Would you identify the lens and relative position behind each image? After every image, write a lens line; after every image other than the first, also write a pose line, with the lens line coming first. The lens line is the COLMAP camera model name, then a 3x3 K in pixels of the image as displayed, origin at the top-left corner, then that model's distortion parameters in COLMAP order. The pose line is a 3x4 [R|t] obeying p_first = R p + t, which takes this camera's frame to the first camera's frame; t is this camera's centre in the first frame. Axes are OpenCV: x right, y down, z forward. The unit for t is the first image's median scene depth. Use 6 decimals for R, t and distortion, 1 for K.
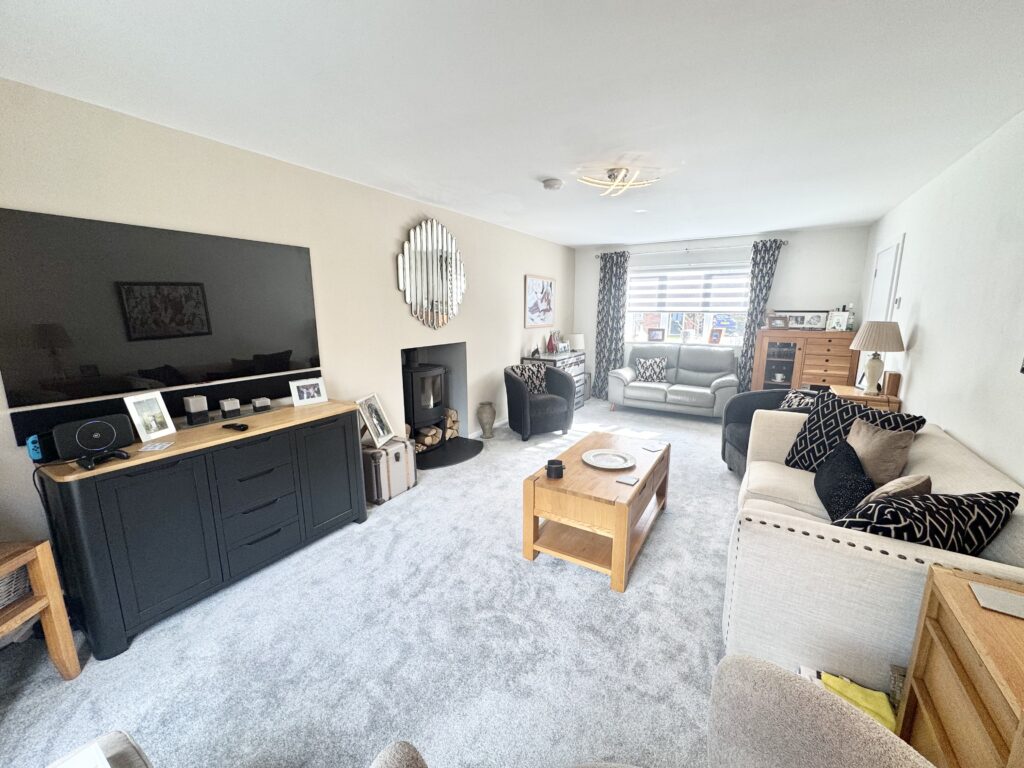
lens RADIAL K [[409.6, 0, 511.5], [0, 409.6, 388.3], [0, 0, 1]] dist [0.001626, -0.000012]
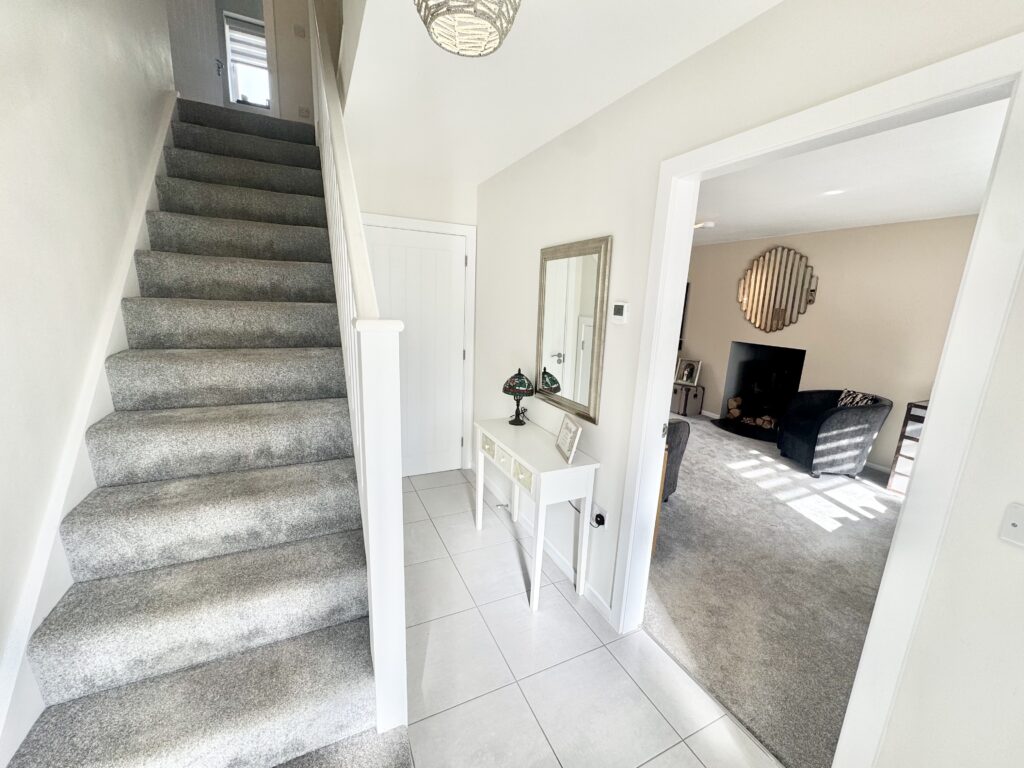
lens RADIAL K [[409.6, 0, 512.6], [0, 409.6, 382.5], [0, 0, 1]] dist [0.001626, -0.000012]
pose [[-0.548347, 0.141289, -0.824229, 1.286617], [-0.202642, 0.933798, 0.294886, -0.209029], [0.811327, 0.328723, -0.483414, 1.001874]]
